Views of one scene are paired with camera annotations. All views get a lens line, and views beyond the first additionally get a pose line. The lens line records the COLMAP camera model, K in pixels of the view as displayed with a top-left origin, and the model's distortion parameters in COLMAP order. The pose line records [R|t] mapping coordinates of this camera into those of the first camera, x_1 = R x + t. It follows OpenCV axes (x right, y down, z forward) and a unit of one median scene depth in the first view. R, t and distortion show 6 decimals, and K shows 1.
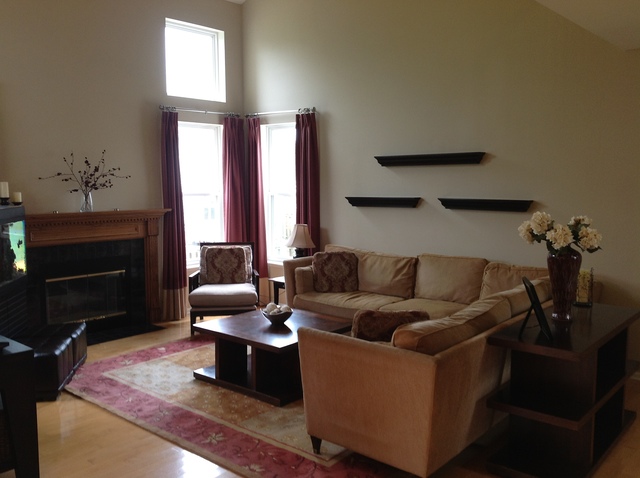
lens RADIAL K [[625.5, 0, 320.0], [0, 625.5, 239.0], [0, 0, 1]] dist [0.056553, -0.013044]
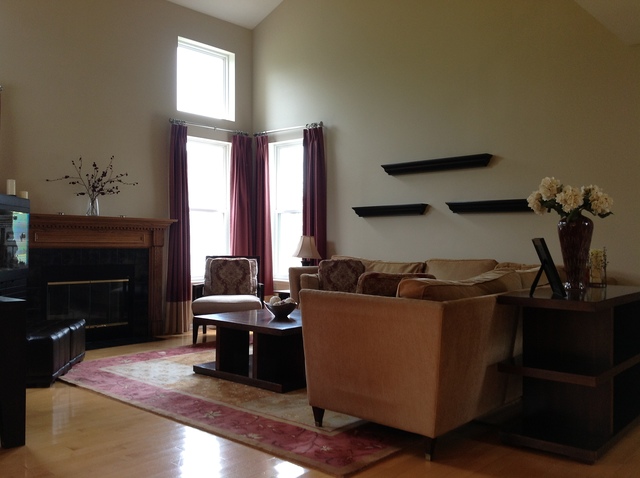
lens RADIAL K [[625.5, 0, 320.0], [0, 625.5, 239.0], [0, 0, 1]] dist [0.056553, -0.013044]
pose [[0.999854, 0.006479, -0.015804, 0.006118], [-0.008163, 0.994016, -0.108934, 0.101742], [0.015004, 0.109047, 0.993923, 0.018946]]
